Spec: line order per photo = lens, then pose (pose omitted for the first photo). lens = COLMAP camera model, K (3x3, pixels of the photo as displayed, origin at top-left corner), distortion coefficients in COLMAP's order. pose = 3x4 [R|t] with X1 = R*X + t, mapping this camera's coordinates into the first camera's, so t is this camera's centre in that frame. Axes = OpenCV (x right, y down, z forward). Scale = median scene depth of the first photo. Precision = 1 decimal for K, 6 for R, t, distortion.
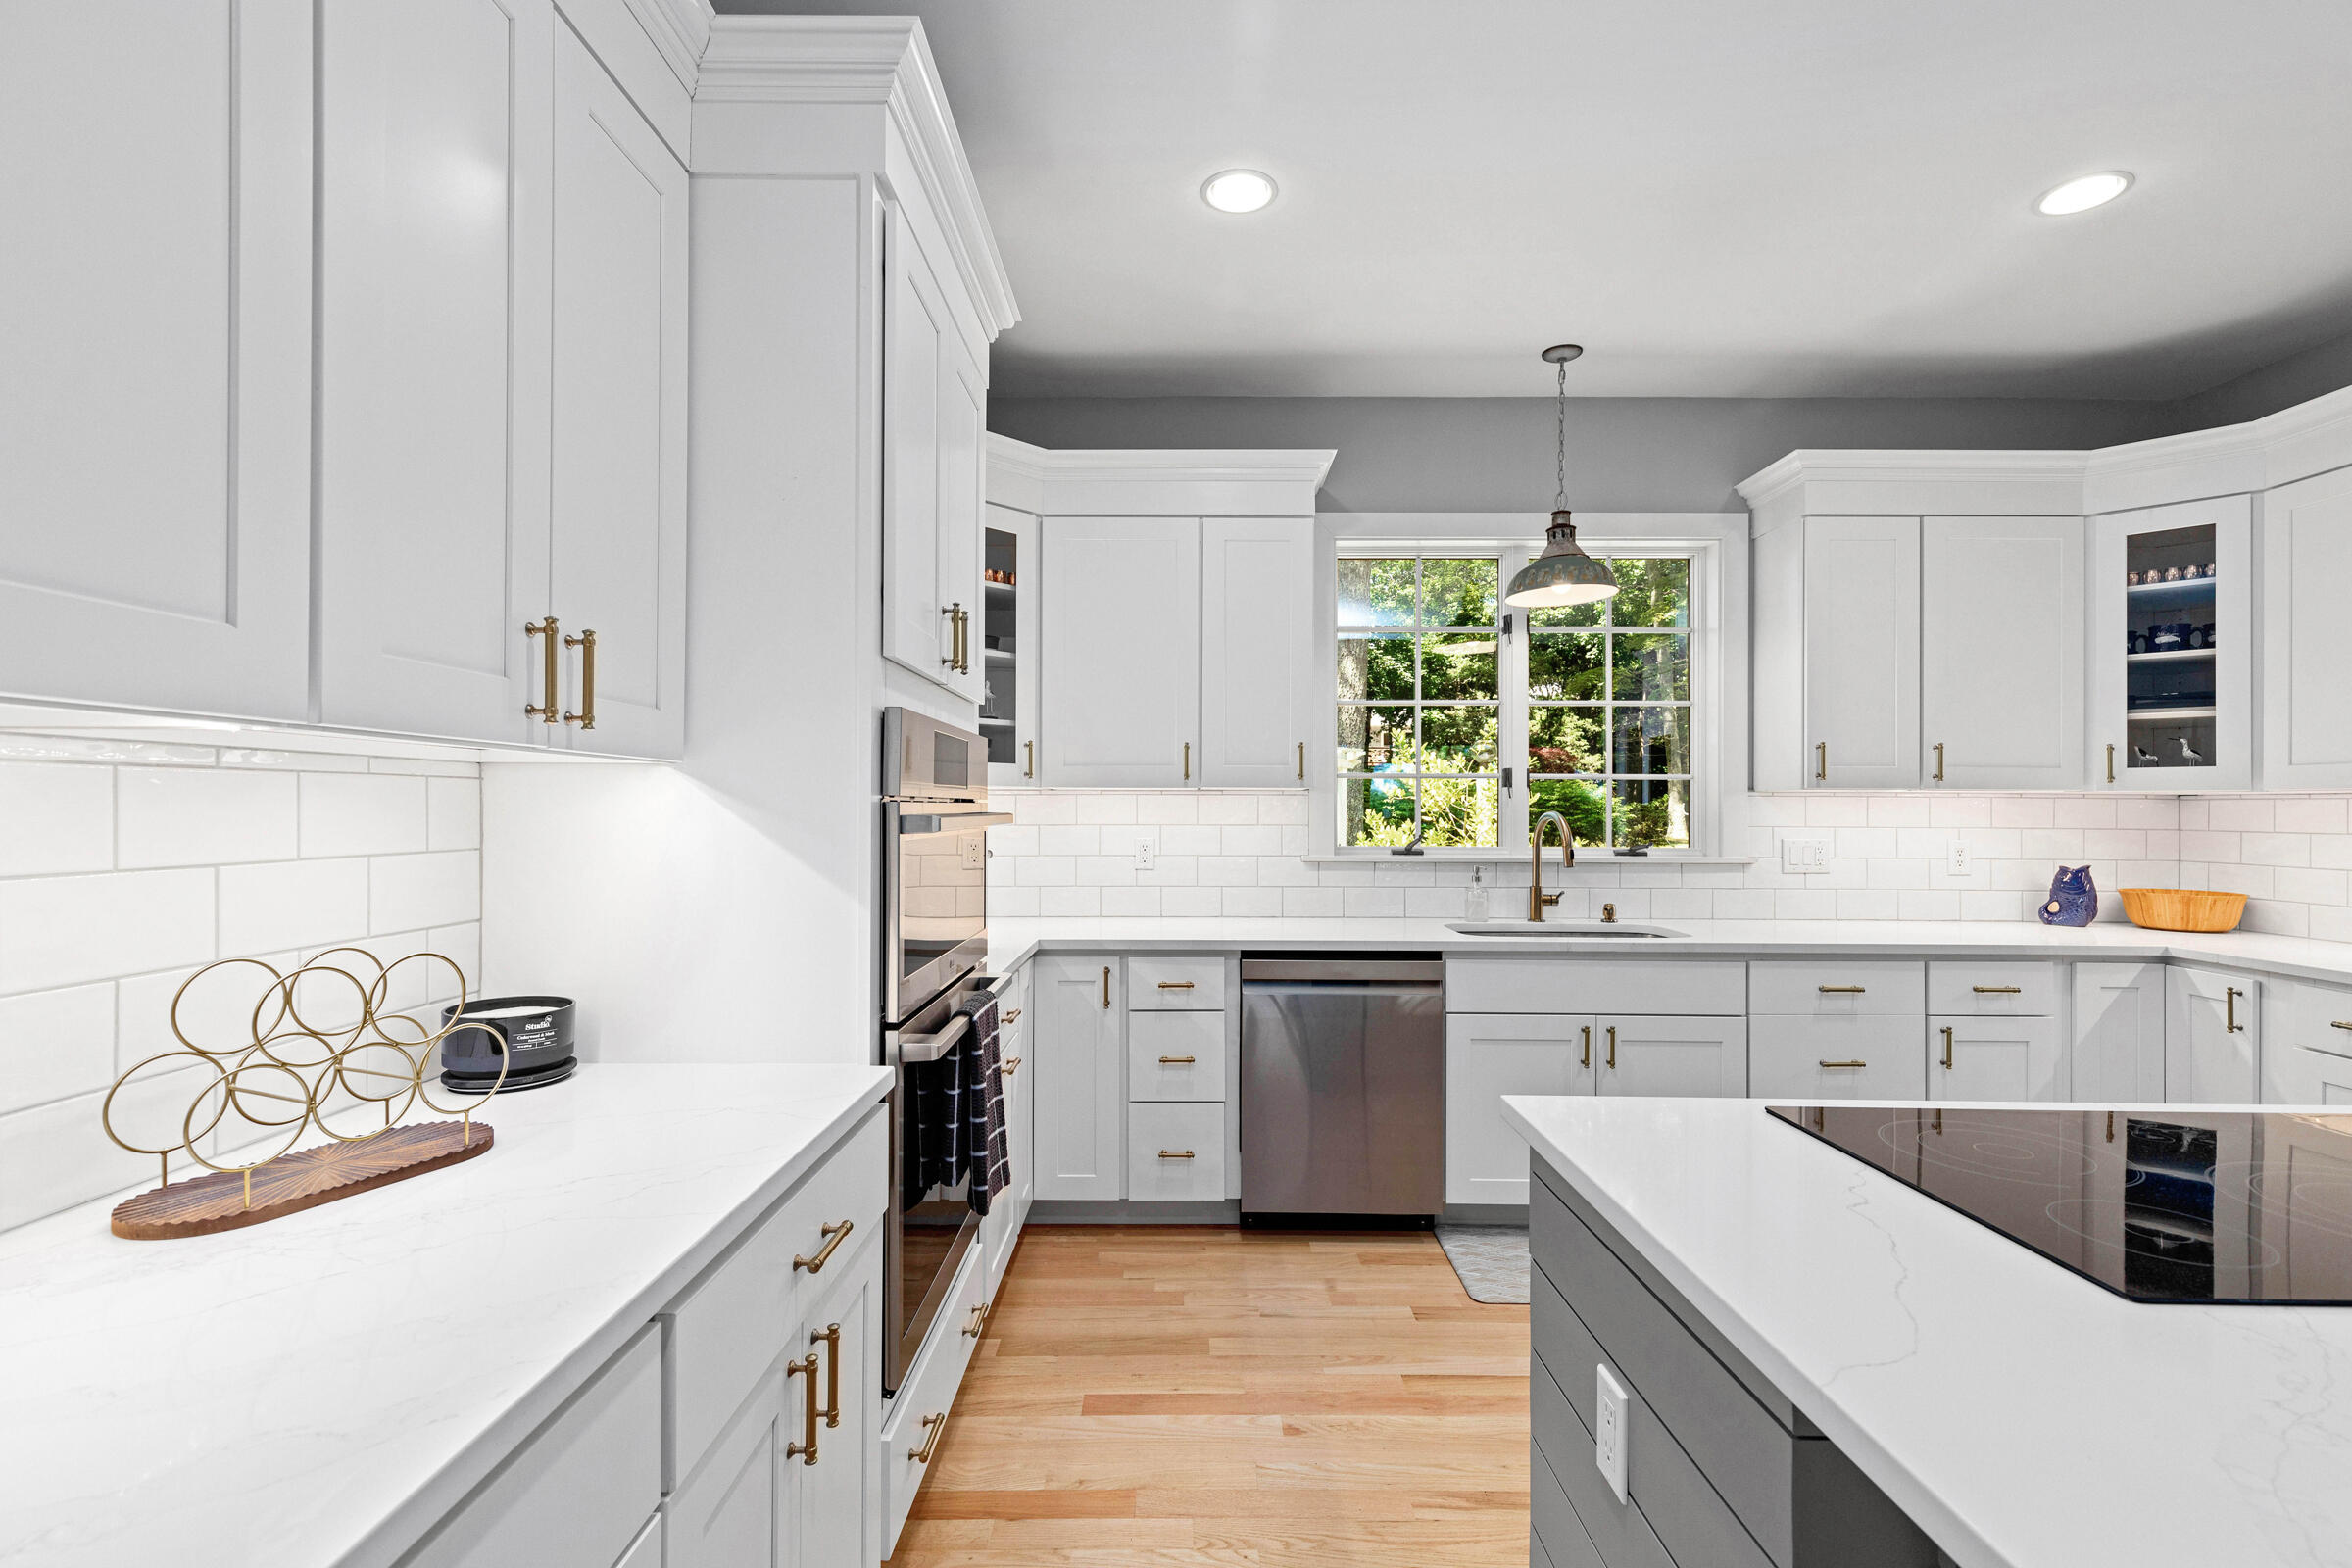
lens RADIAL K [[1101.6, 0, 1182.8], [0, 1101.6, 805.1], [0, 0, 1]] dist [0.000524, -0.000060]
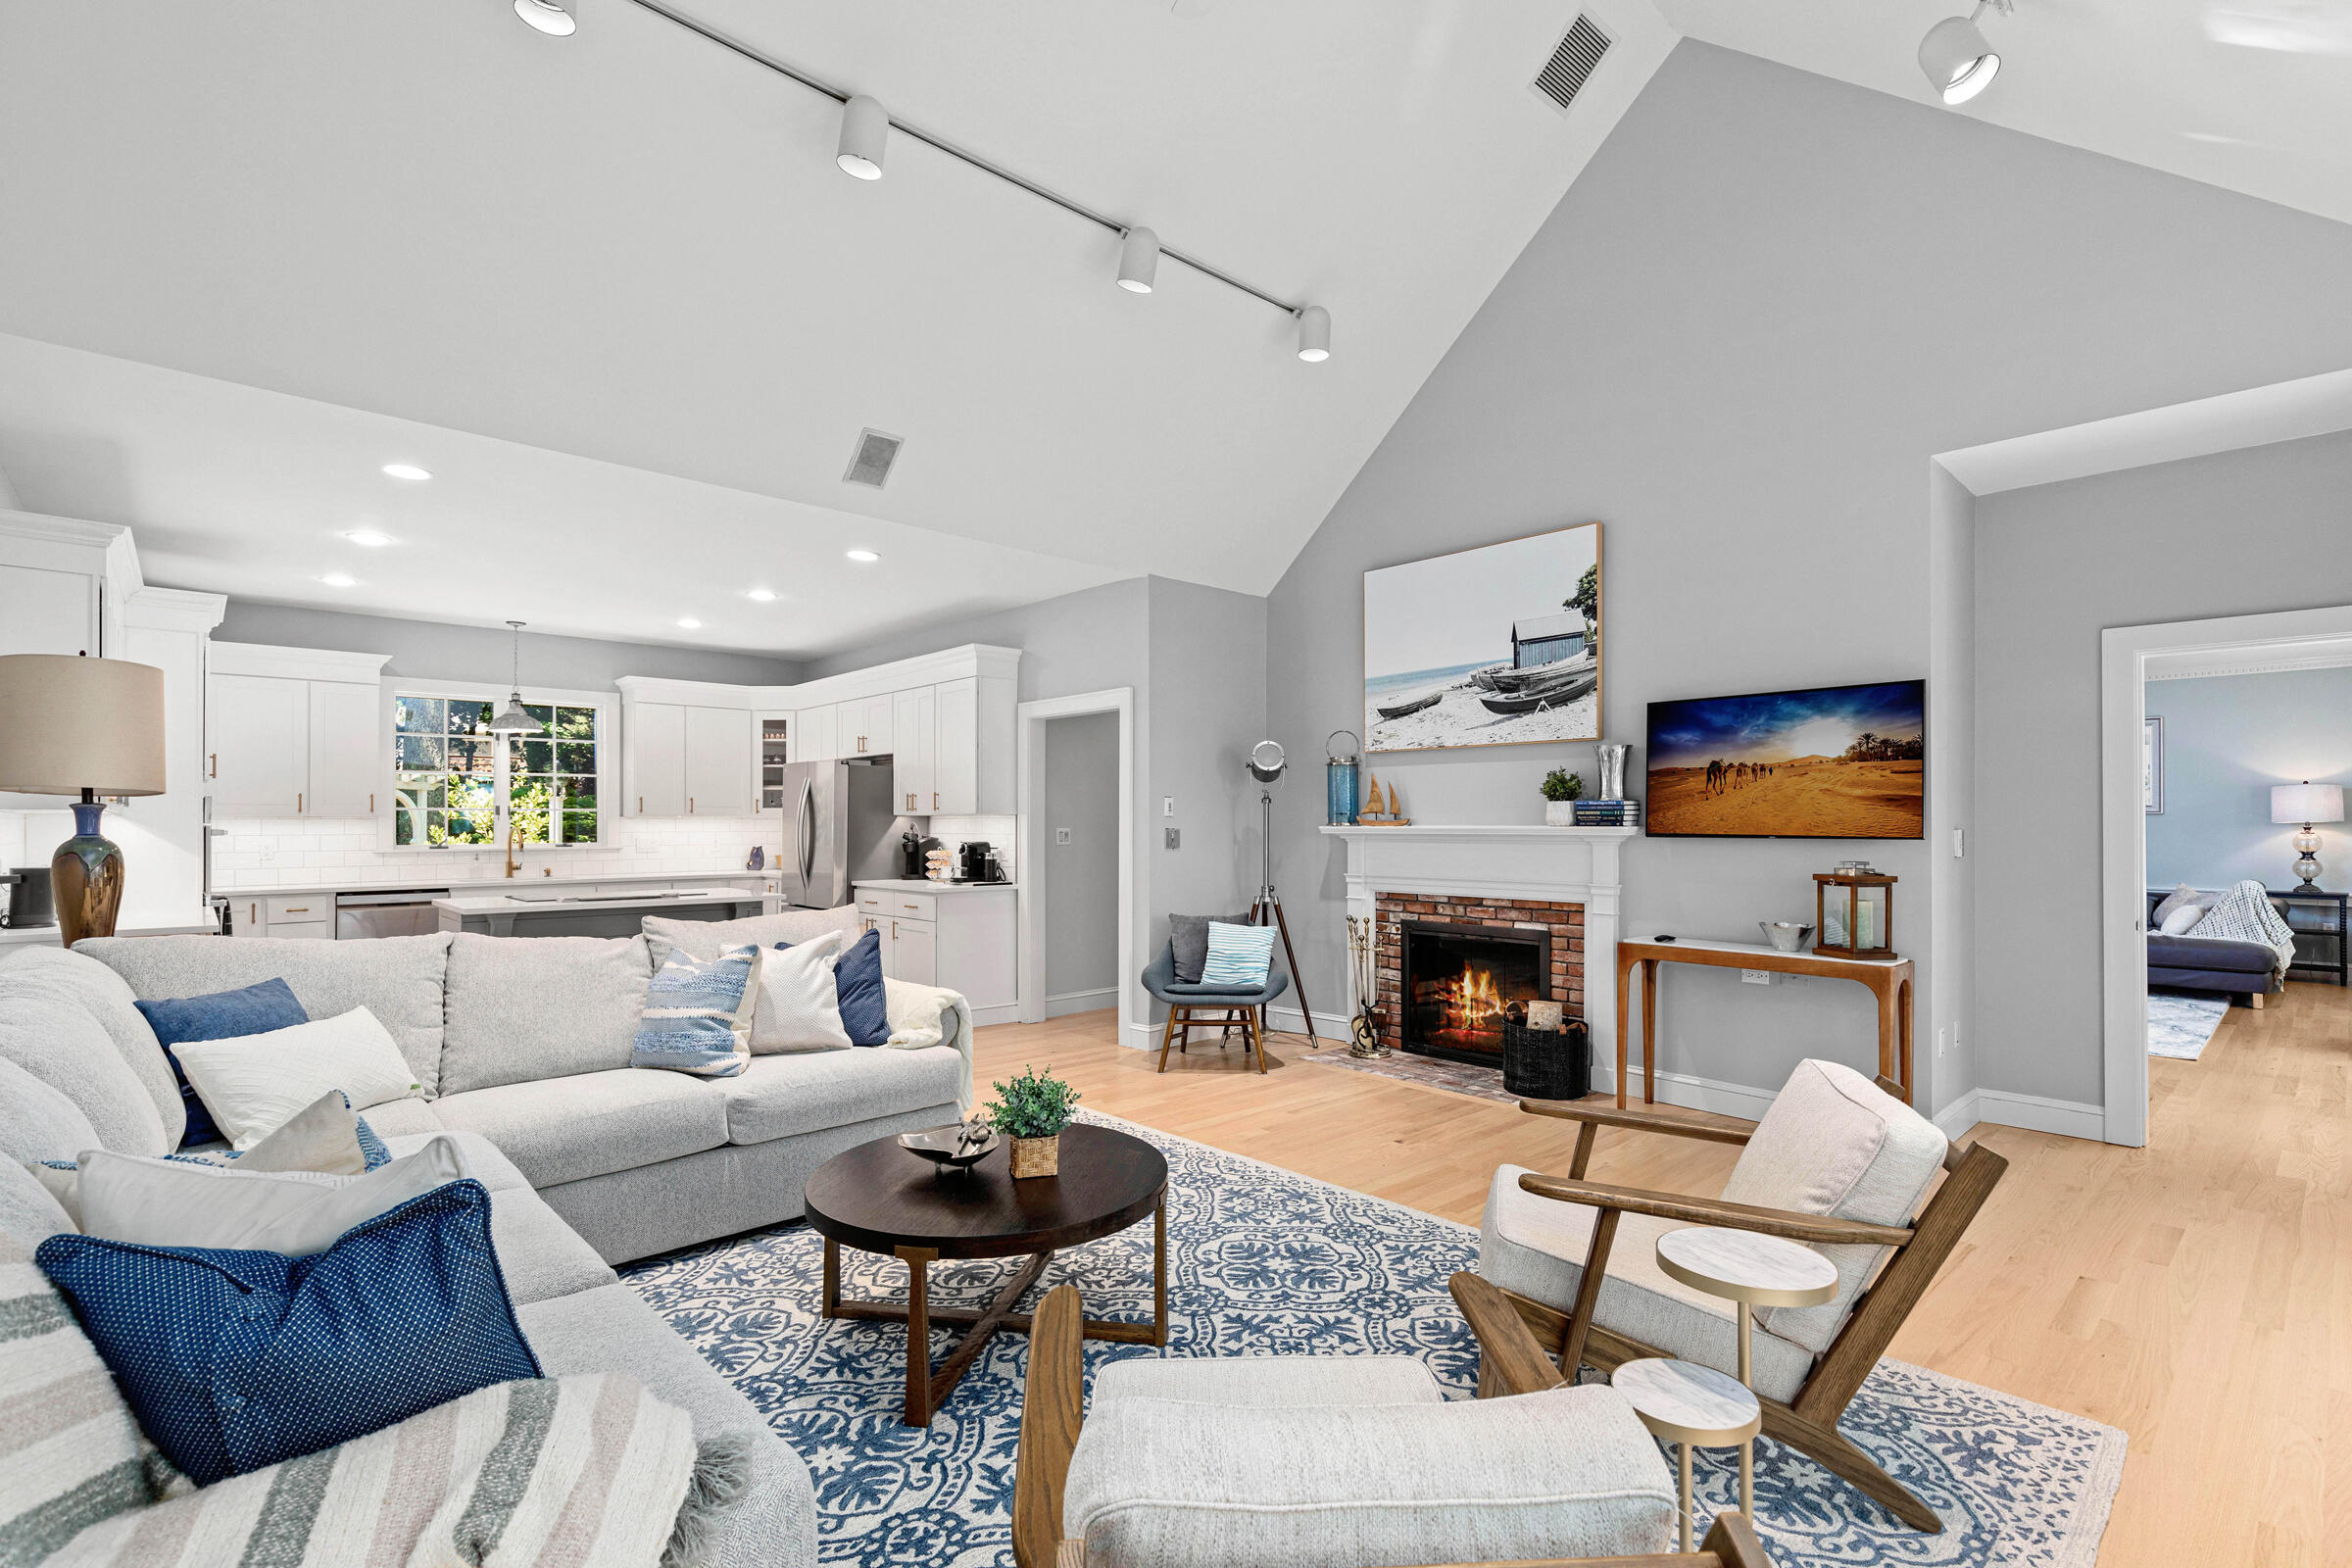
lens RADIAL K [[1073.7, 0, 1172.8], [0, 1073.7, 814.8], [0, 0, 1]] dist [0.000756, 0.009228]
pose [[0.740383, -0.001243, 0.672184, -0.140640], [0.003408, 0.999992, -0.001905, -0.009570], [-0.672177, 0.003702, 0.740382, -1.532927]]
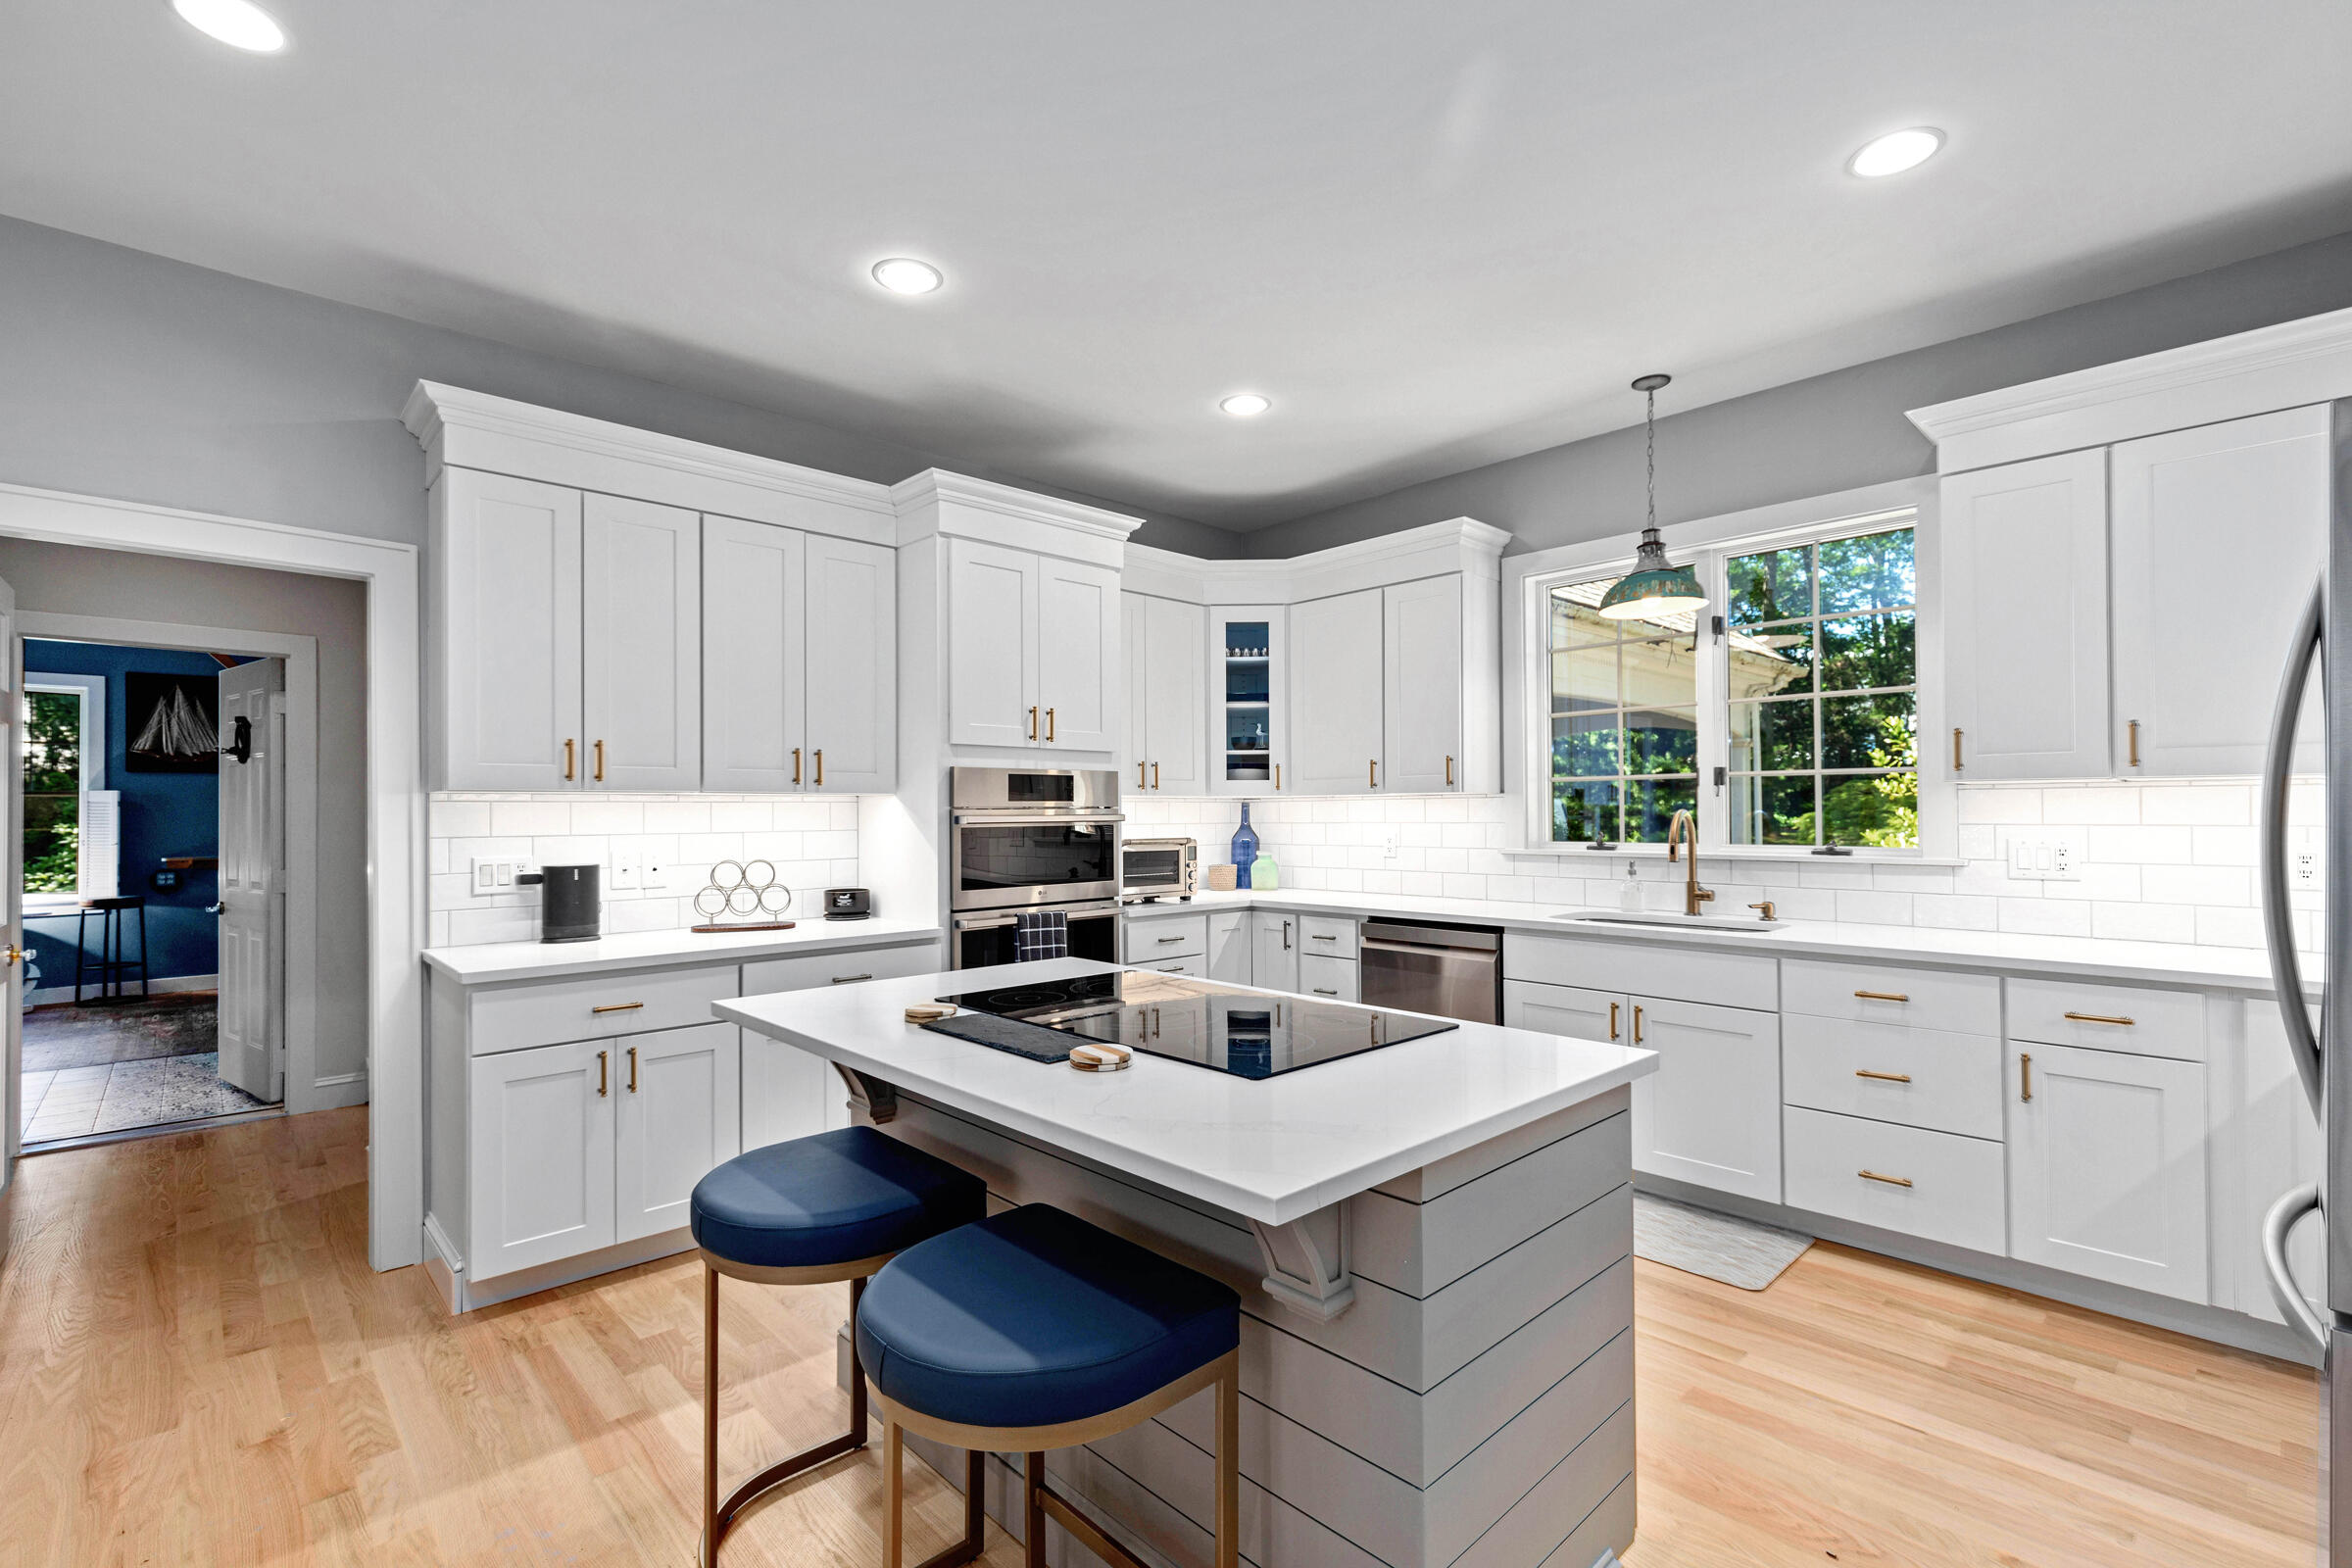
lens RADIAL K [[1048.1, 0, 1182.3], [0, 1048.1, 804.8], [0, 0, 1]] dist [0.001403, 0.000531]
pose [[0.693151, -0.013439, -0.720667, 0.758987], [0.005557, 0.999896, -0.013301, 0.012913], [0.720771, 0.005215, 0.693154, -0.035937]]
